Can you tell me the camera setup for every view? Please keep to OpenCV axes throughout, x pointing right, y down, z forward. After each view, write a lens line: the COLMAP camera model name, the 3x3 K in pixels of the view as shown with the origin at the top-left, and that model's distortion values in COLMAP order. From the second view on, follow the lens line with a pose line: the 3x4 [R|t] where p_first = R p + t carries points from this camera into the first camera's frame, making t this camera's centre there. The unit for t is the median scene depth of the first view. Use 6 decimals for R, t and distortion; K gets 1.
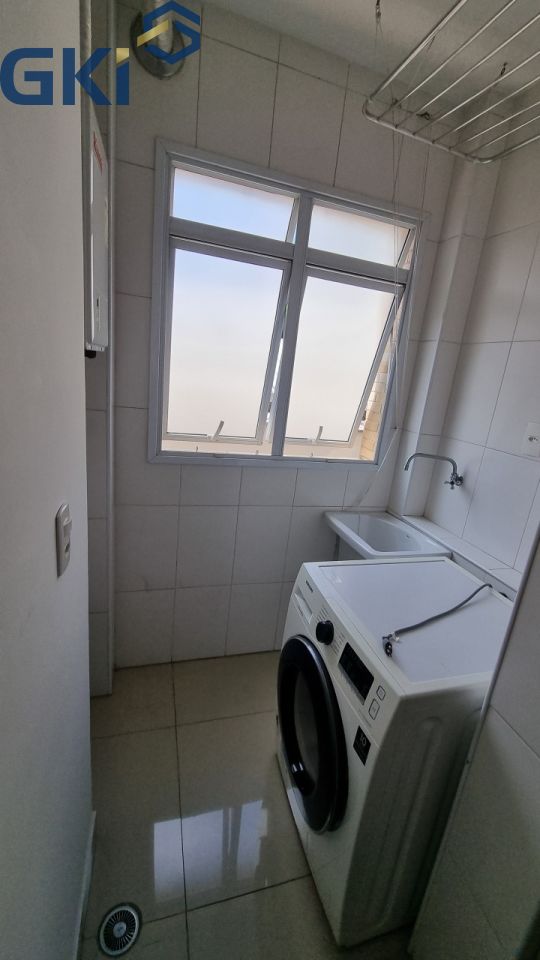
lens RADIAL K [[389.2, 0, 273.7], [0, 389.2, 480.3], [0, 0, 1]] dist [0.002430, -0.001041]
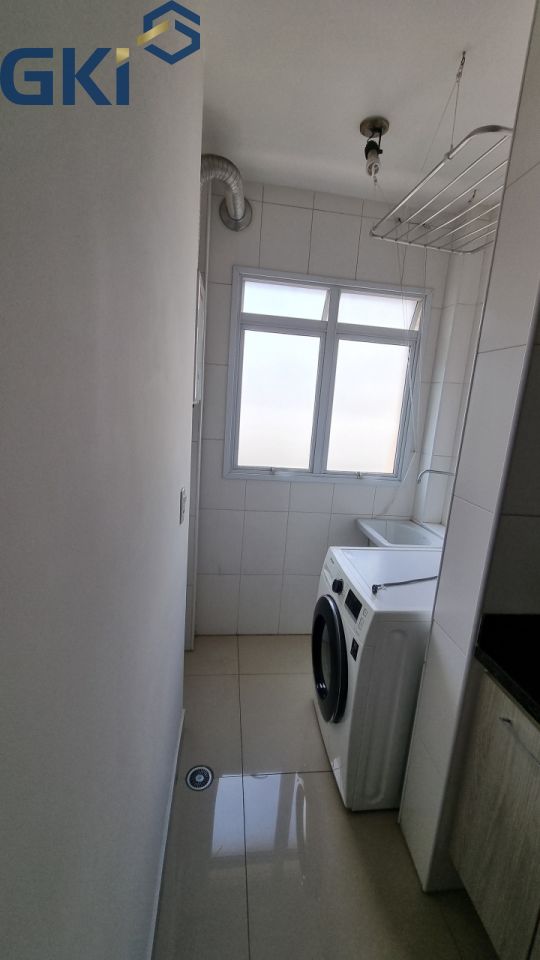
lens RADIAL K [[389.2, 0, 269.3], [0, 389.2, 480.6], [0, 0, 1]] dist [0.002430, -0.001041]
pose [[0.983178, -0.003144, -0.182621, 0.109463], [-0.012367, 0.996412, -0.083733, 0.090449], [0.182229, 0.084583, 0.979611, -0.387066]]
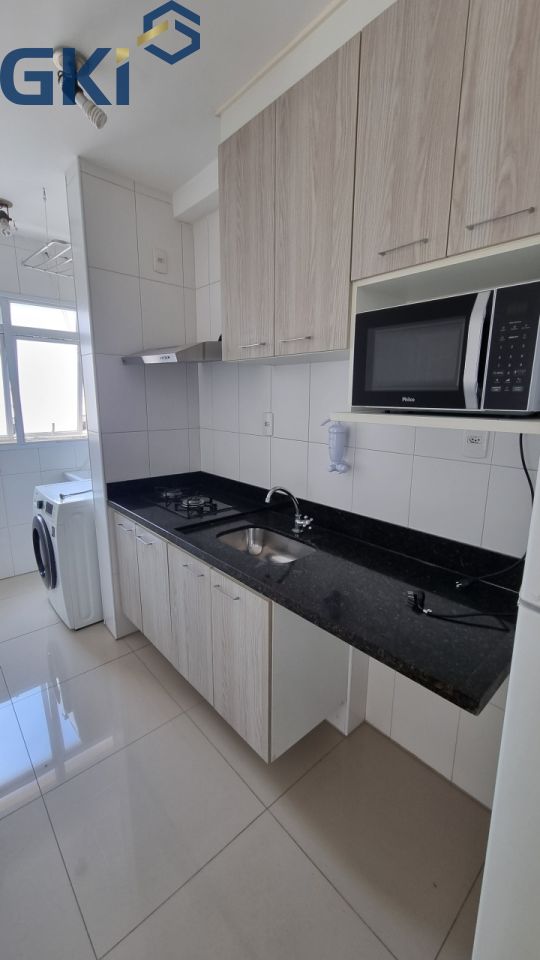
lens RADIAL K [[389.2, 0, 275.8], [0, 389.2, 479.3], [0, 0, 1]] dist [0.002430, -0.001041]
pose [[0.892819, -0.187491, 0.409539, 0.339688], [0.201564, 0.979434, 0.008972, 0.376930], [-0.402798, 0.074538, 0.912249, -1.224044]]
